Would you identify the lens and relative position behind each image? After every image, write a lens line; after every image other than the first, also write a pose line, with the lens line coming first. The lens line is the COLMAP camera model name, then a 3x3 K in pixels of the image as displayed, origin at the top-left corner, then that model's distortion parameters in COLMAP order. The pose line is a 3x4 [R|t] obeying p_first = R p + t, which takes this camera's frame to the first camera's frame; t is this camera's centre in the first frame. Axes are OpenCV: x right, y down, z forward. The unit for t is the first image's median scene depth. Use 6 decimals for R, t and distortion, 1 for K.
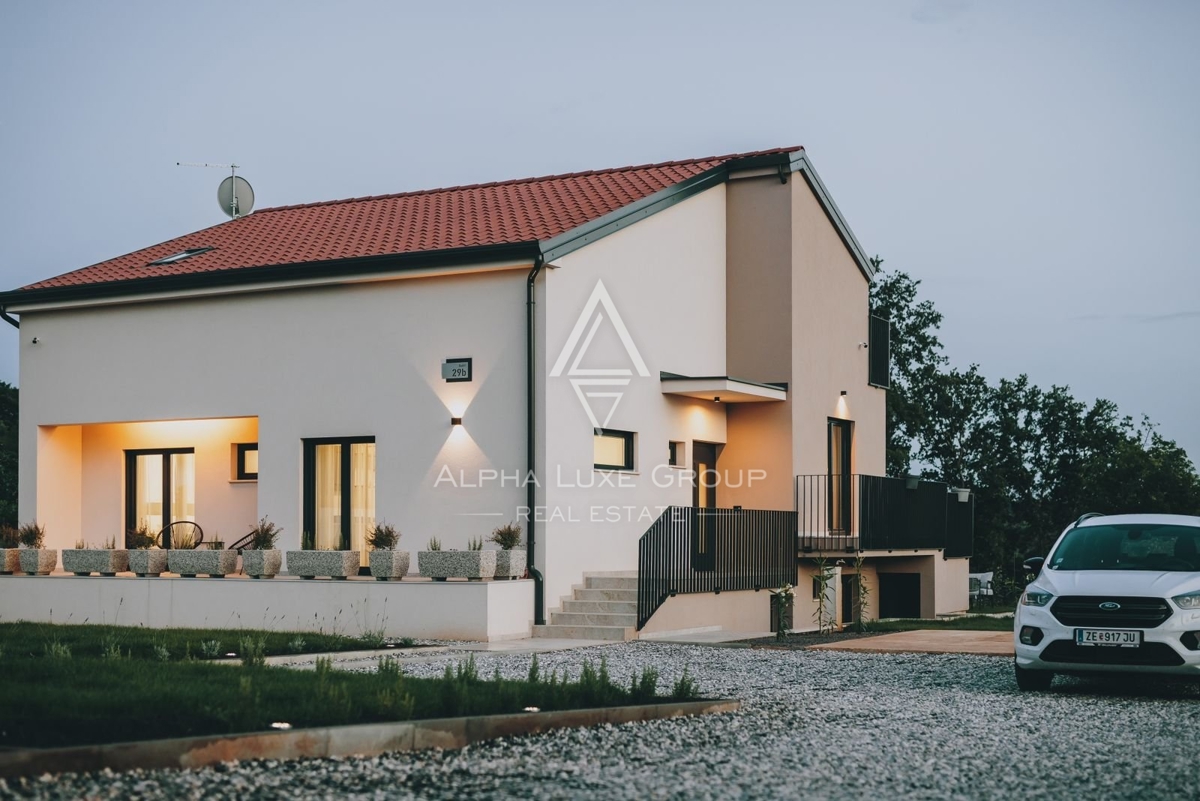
lens RADIAL K [[1795.8, 0, 596.4], [0, 1795.8, 506.5], [0, 0, 1]] dist [-0.011346, -0.014364]
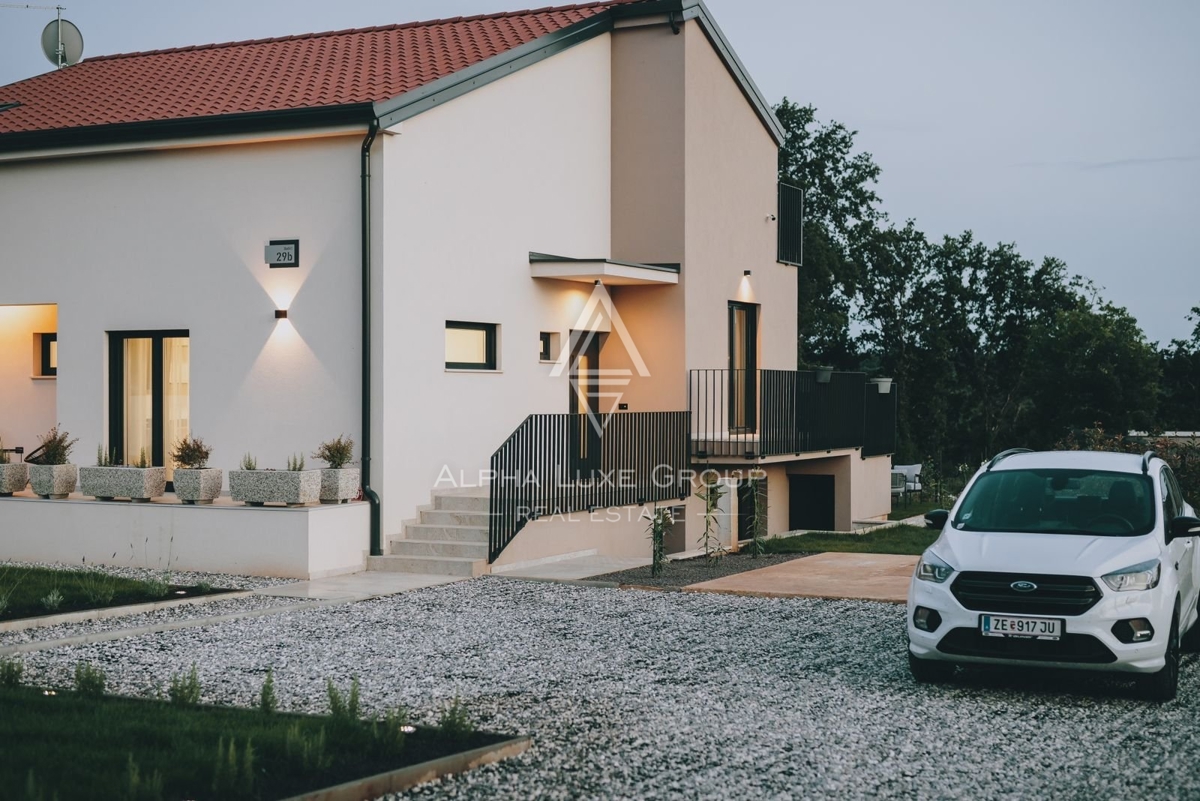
lens RADIAL K [[1855.9, 0, 600.0], [0, 1855.9, 400.5], [0, 0, 1]] dist [-0.018062, -0.010093]
pose [[0.999419, 0.000189, 0.034071, 0.038419], [-0.000999, 0.999717, 0.023757, -0.024542], [-0.034057, -0.023777, 0.999137, 0.102888]]
